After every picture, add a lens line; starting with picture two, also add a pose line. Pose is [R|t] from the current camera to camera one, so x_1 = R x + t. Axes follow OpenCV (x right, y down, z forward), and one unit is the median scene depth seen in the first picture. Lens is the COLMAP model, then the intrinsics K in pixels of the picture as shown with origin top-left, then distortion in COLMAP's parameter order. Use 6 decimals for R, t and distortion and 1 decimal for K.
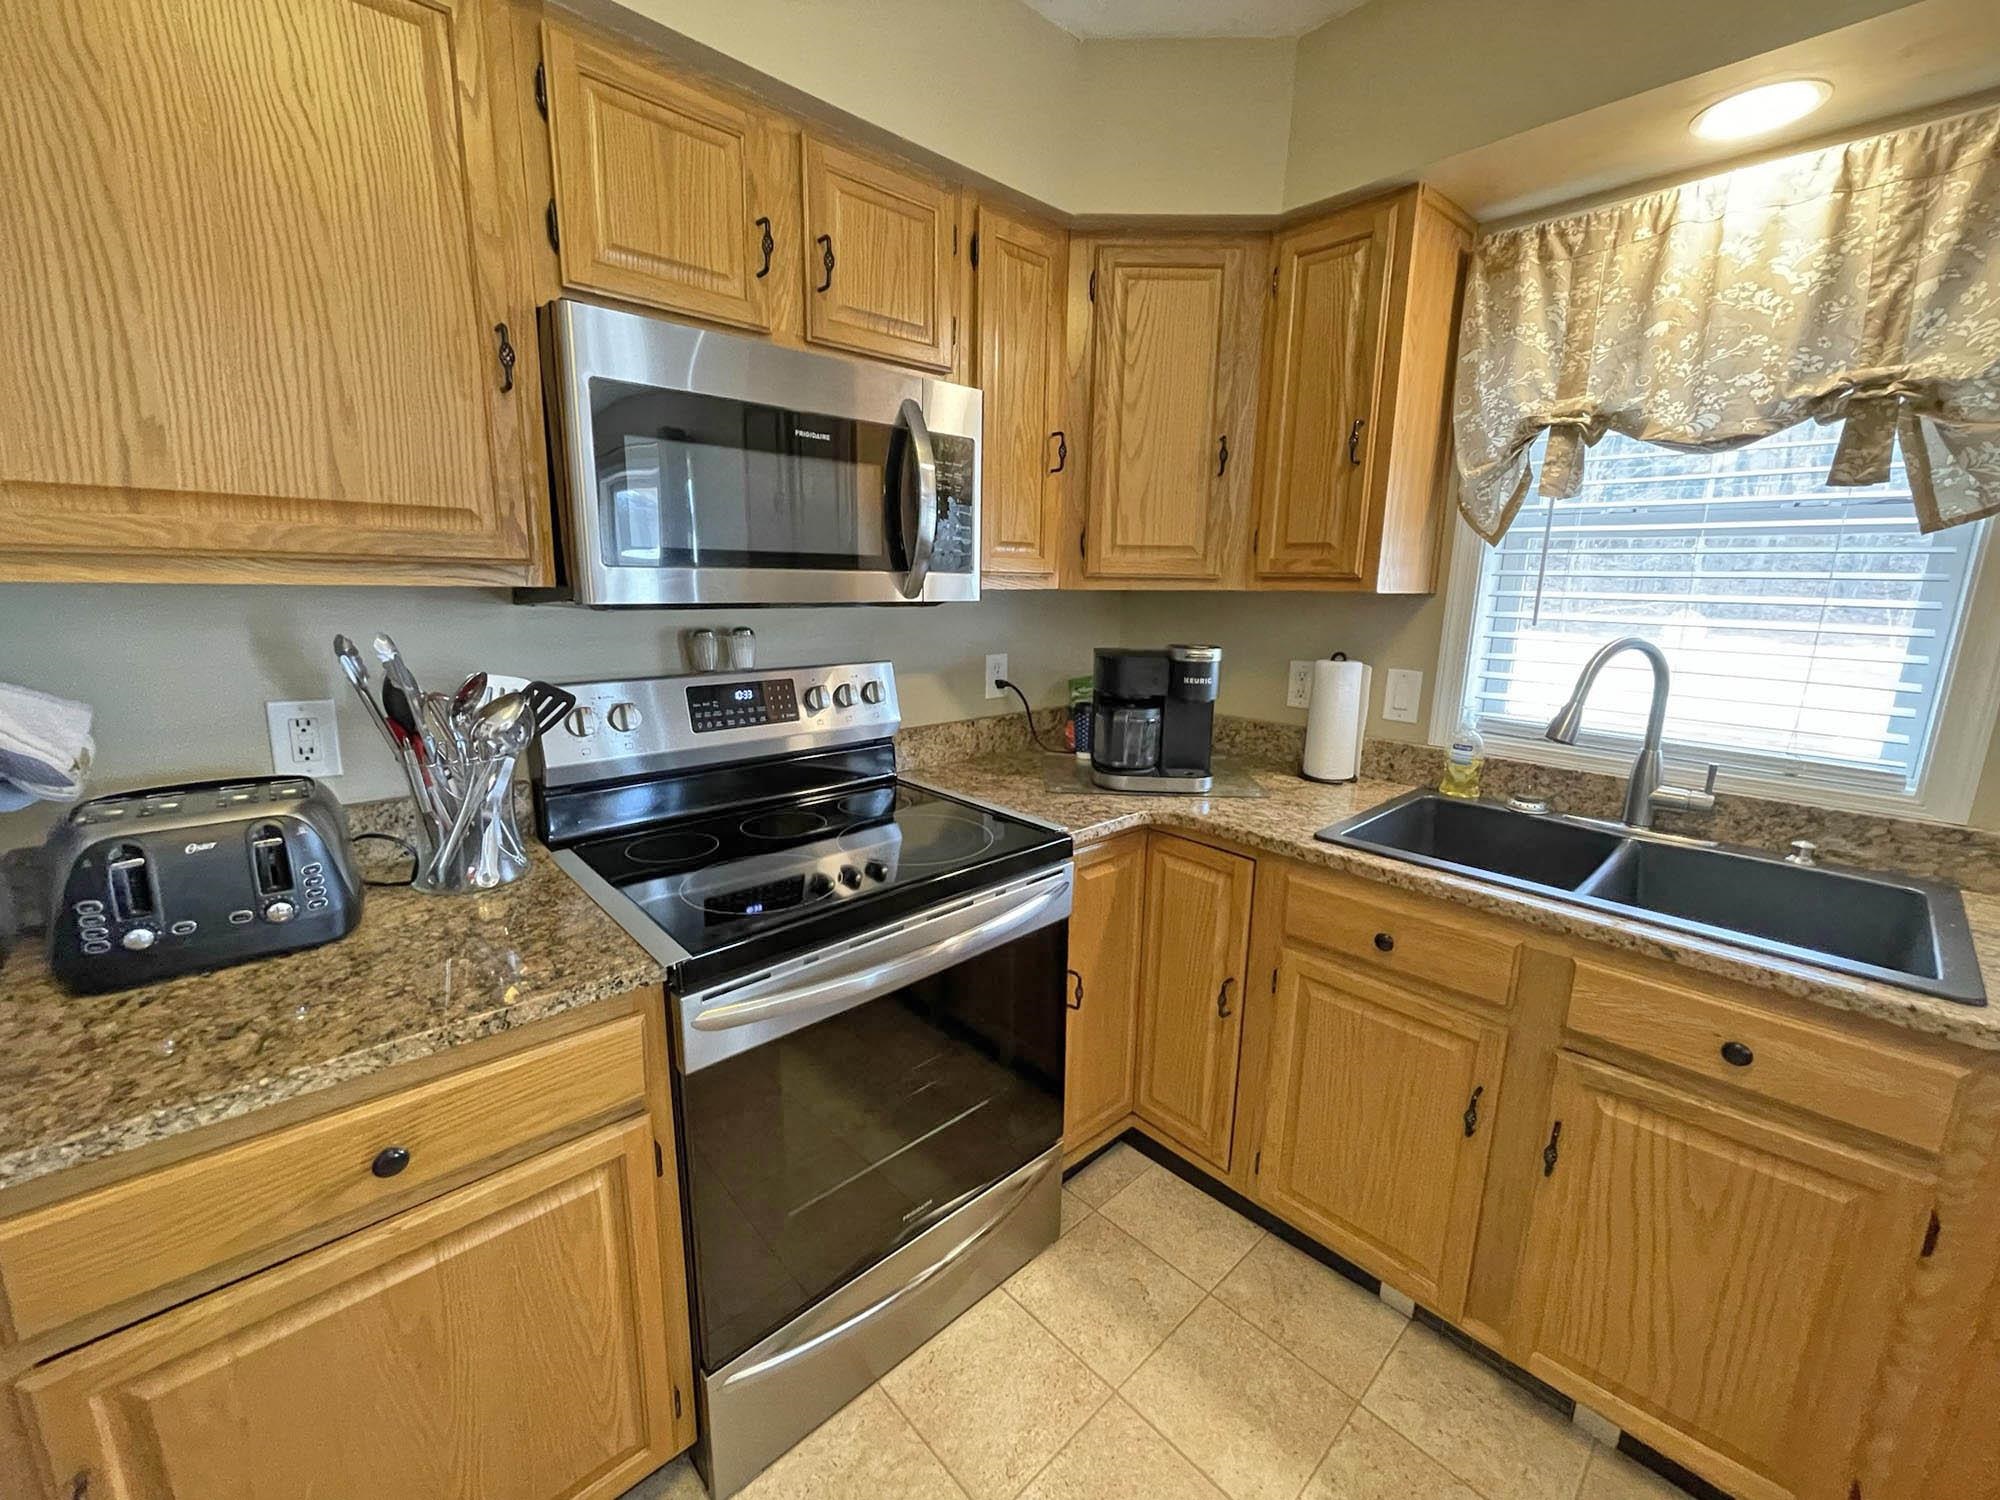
lens RADIAL K [[807.3, 0, 997.4], [0, 807.3, 744.4], [0, 0, 1]] dist [-0.007543, 0.000430]
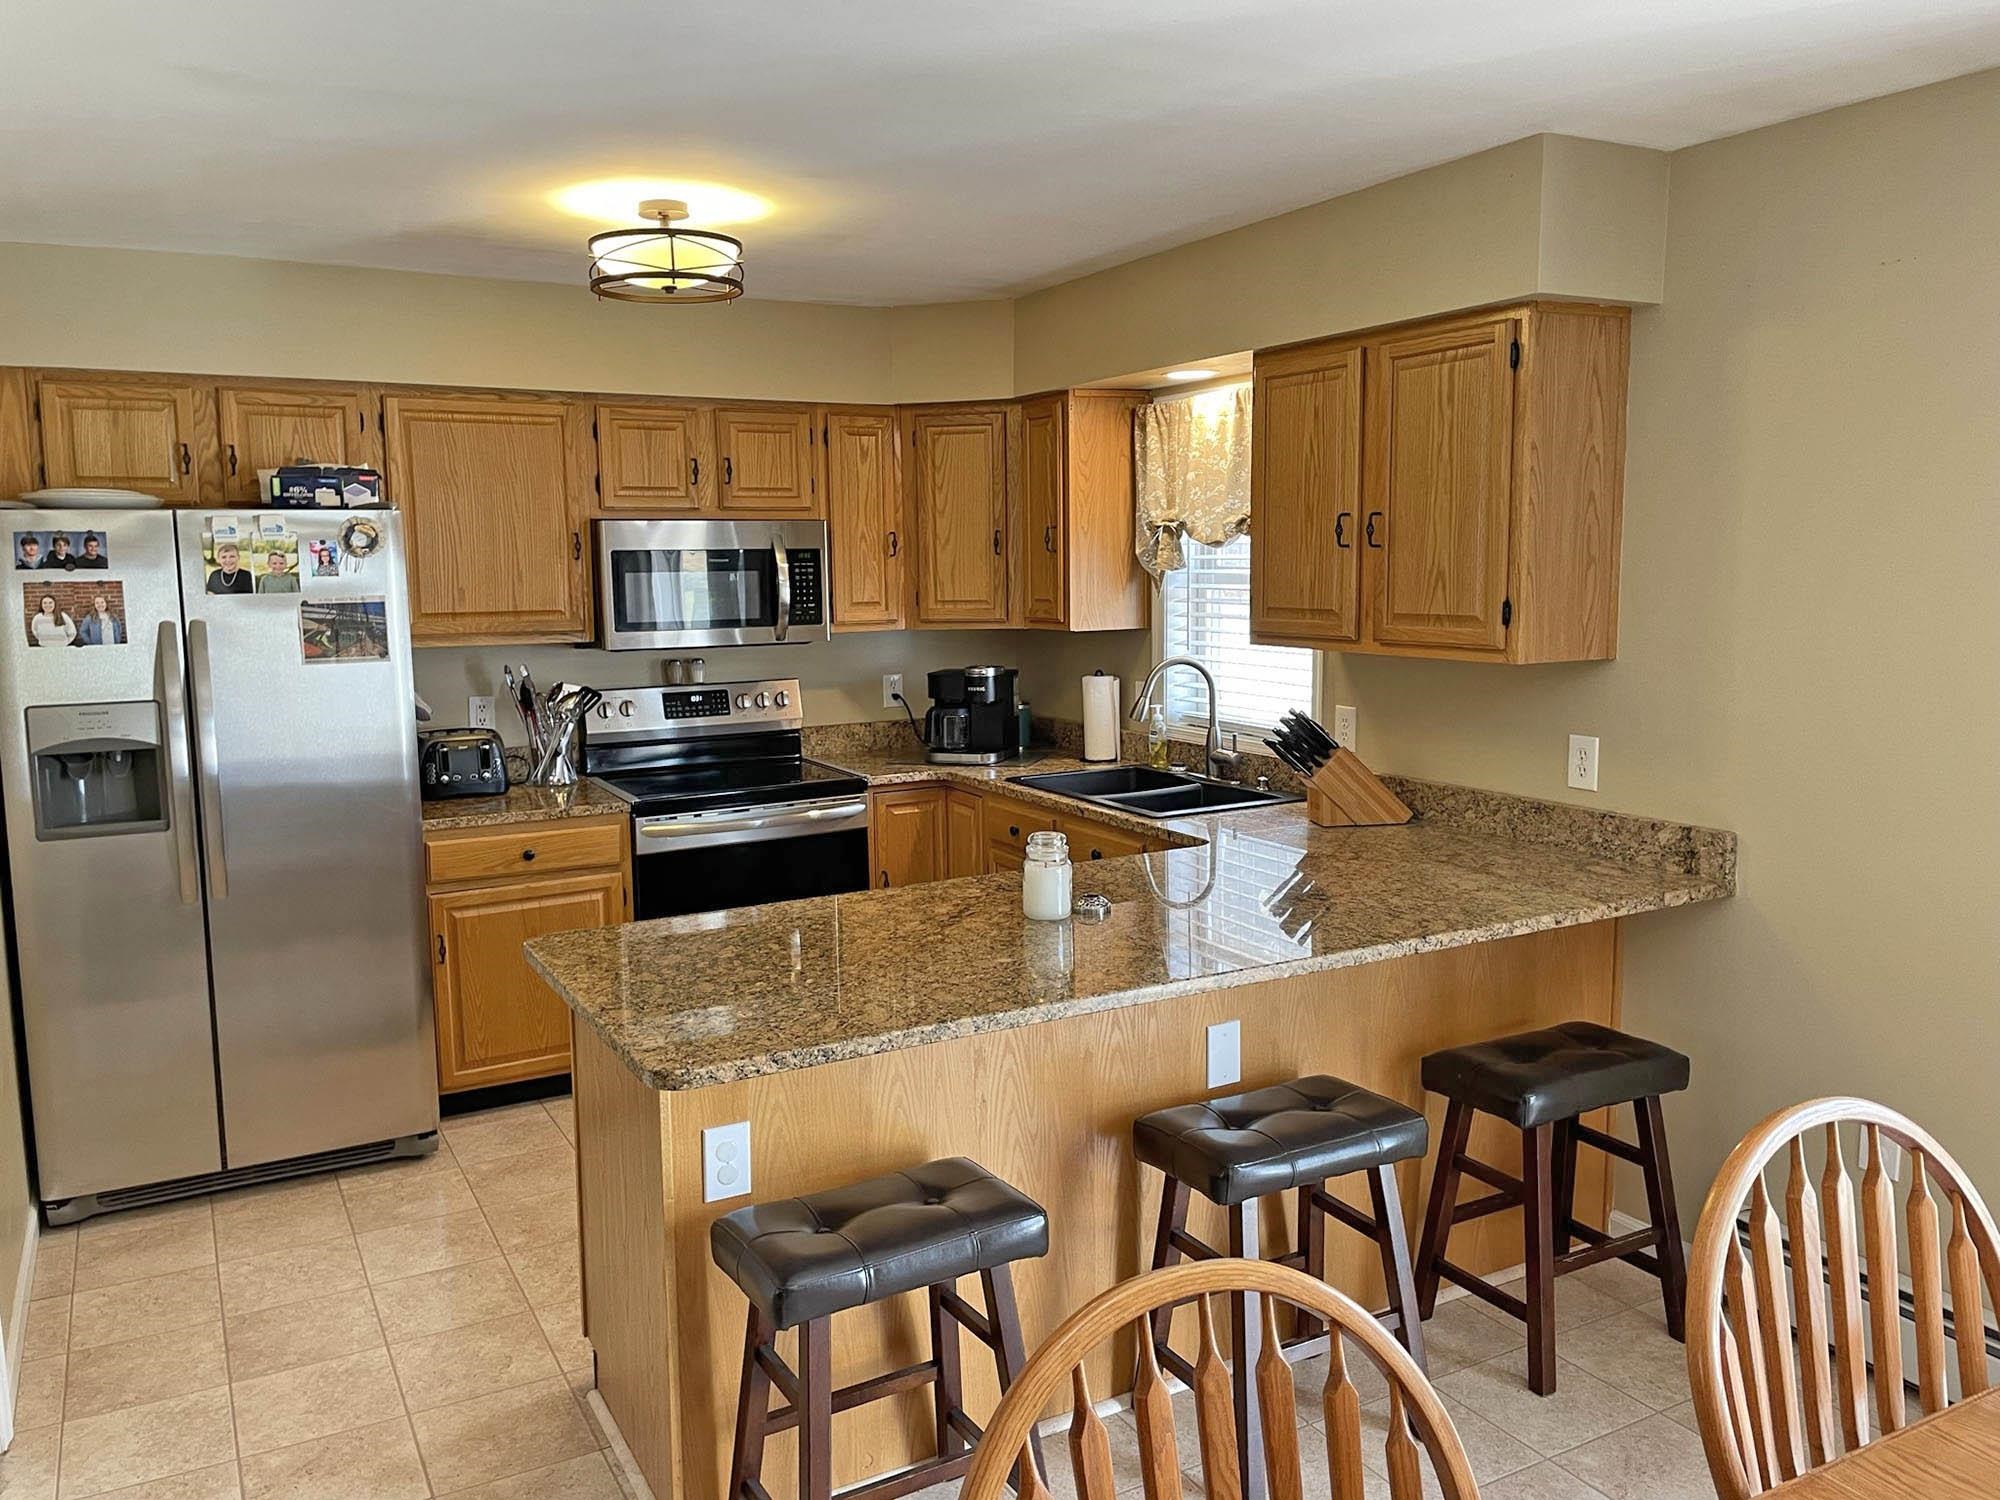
lens RADIAL K [[1476.6, 0, 1000.0], [0, 1476.6, 750.0], [0, 0, 1]] dist [0.041584, -0.001542]
pose [[0.970676, 0.001072, -0.240390, 1.113984], [-0.018602, 0.997327, -0.070667, 0.269603], [0.239671, 0.073066, 0.968101, -1.952478]]
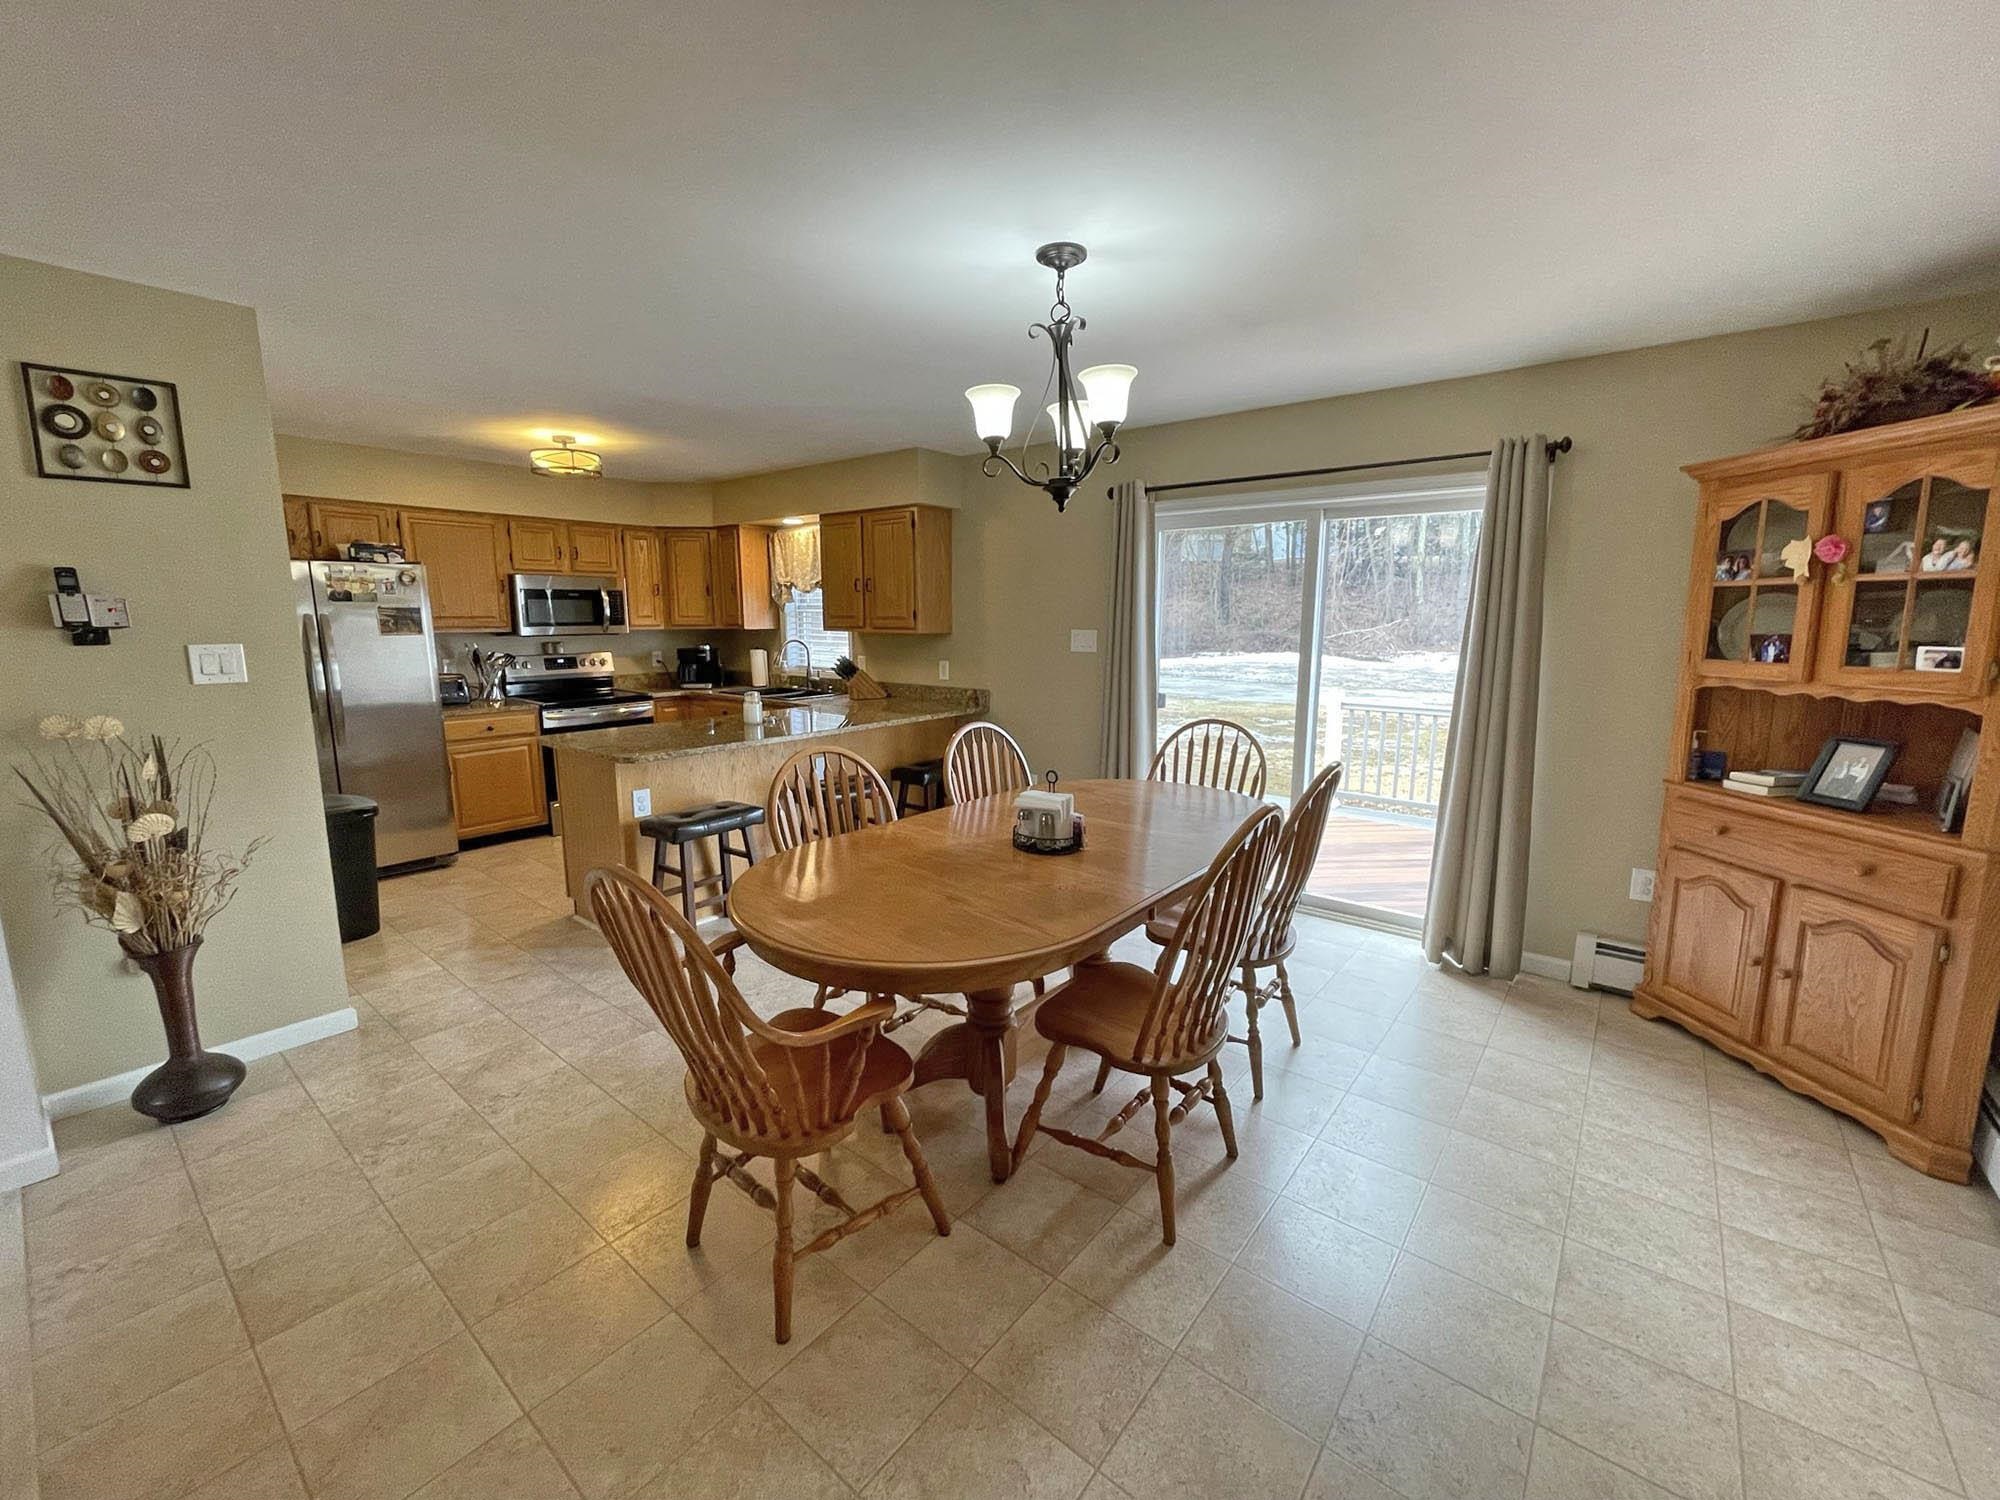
lens RADIAL K [[807.3, 0, 997.4], [0, 807.3, 744.4], [0, 0, 1]] dist [-0.007543, 0.000430]
pose [[0.990060, -0.036665, 0.135786, 1.175308], [0.042347, 0.998334, -0.039198, 0.565437], [-0.134122, 0.044558, 0.989963, -2.957315]]
